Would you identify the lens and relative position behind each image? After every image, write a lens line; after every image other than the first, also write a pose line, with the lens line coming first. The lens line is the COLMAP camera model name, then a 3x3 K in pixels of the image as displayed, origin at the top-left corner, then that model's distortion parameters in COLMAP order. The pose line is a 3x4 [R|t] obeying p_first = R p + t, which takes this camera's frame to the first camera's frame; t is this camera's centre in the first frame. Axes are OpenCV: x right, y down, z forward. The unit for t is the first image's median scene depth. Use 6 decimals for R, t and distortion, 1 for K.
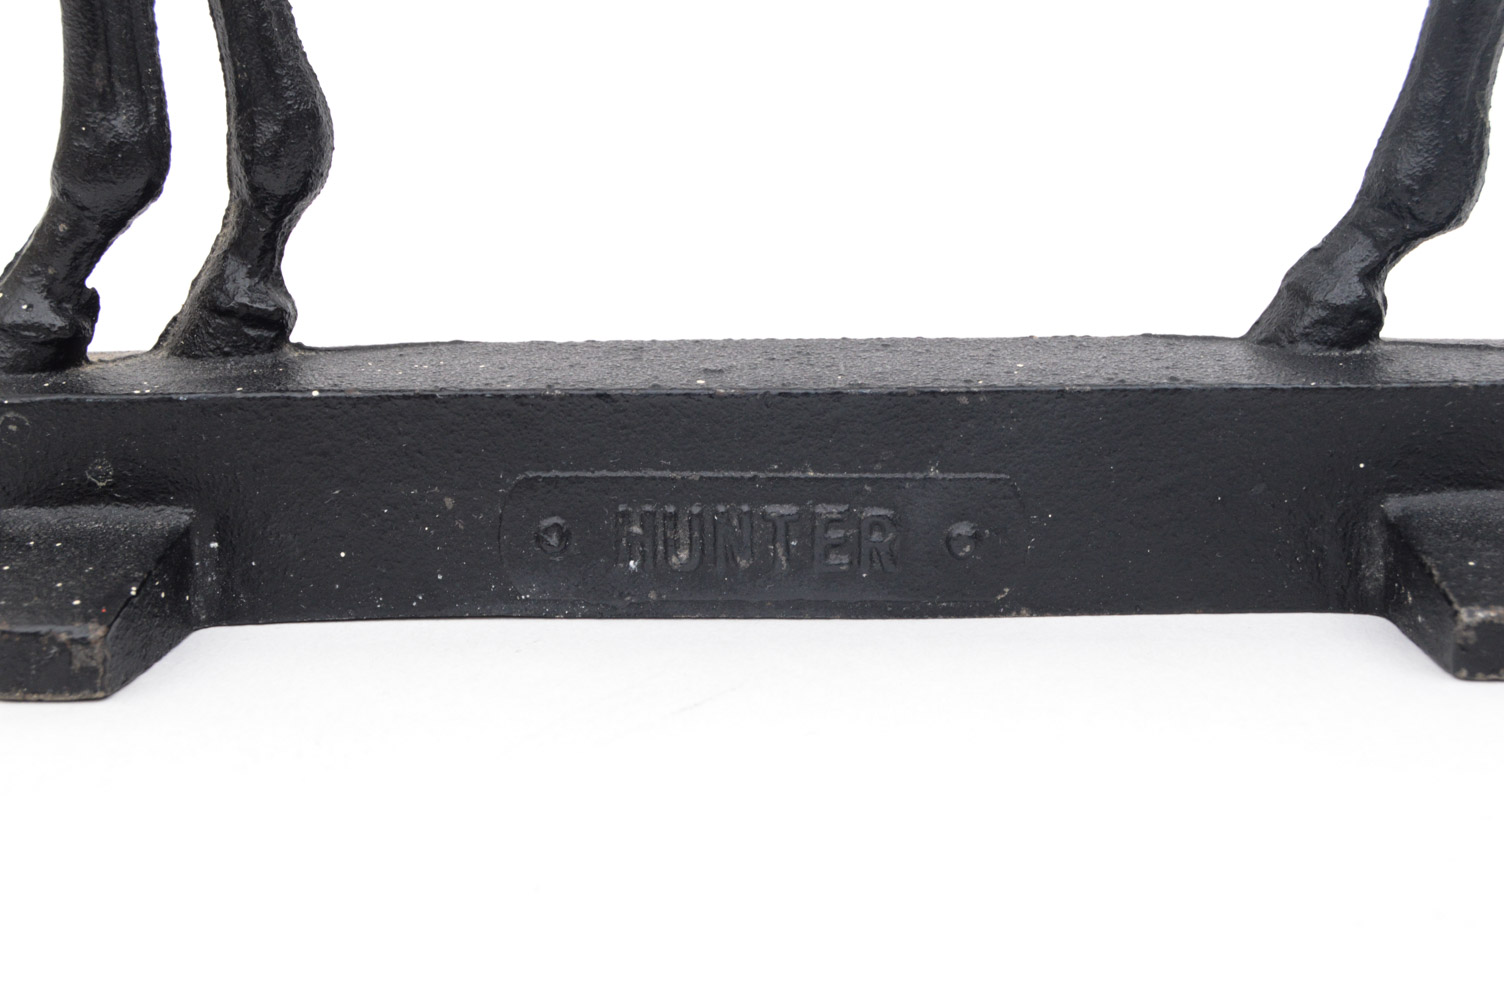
lens RADIAL K [[2838.3, 0, 752.0], [0, 2838.3, 500.0], [0, 0, 1]] dist [-0.077933, -0.085475]
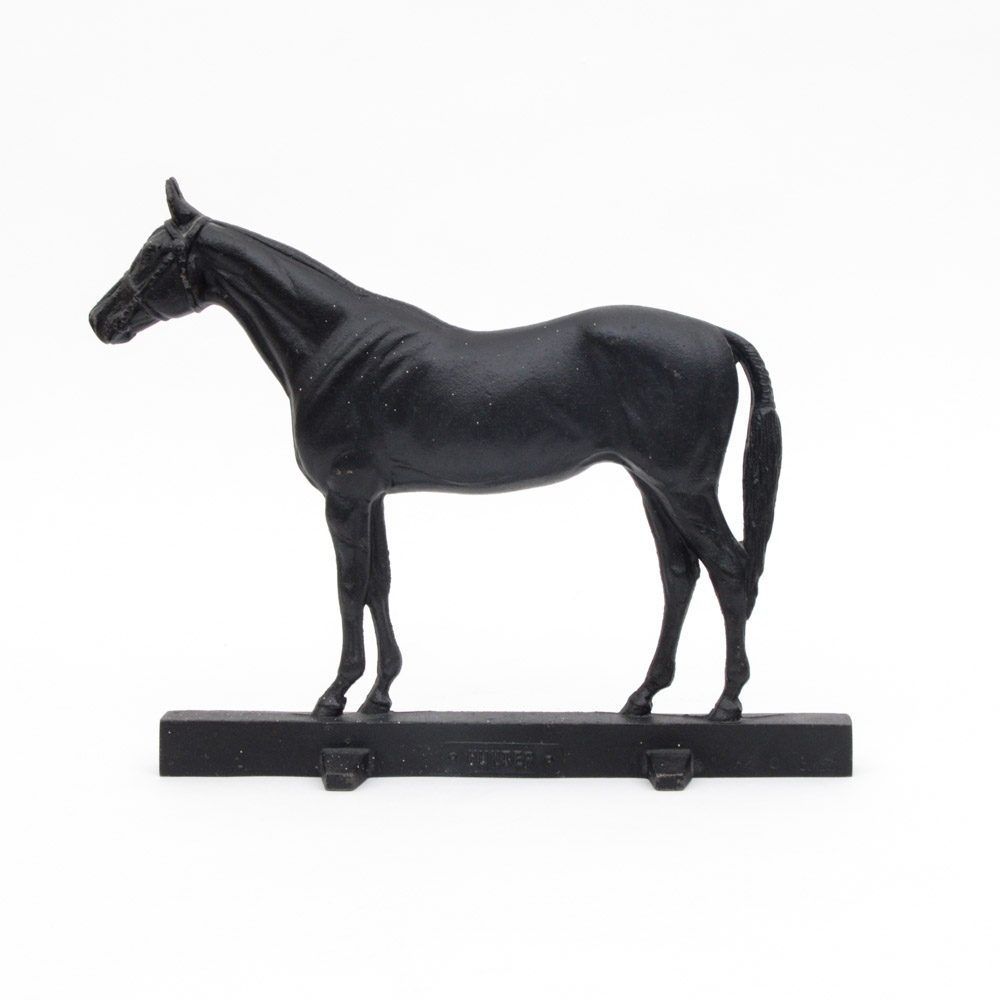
lens RADIAL K [[1618.4, 0, 500.0], [0, 1618.4, 500.0], [0, 0, 1]] dist [-0.065138, -0.034177]
pose [[0.999735, 0.012002, -0.019623, 0.043750], [-0.015400, 0.982913, -0.183424, 0.077284], [0.017086, 0.183677, 0.982838, -1.460628]]
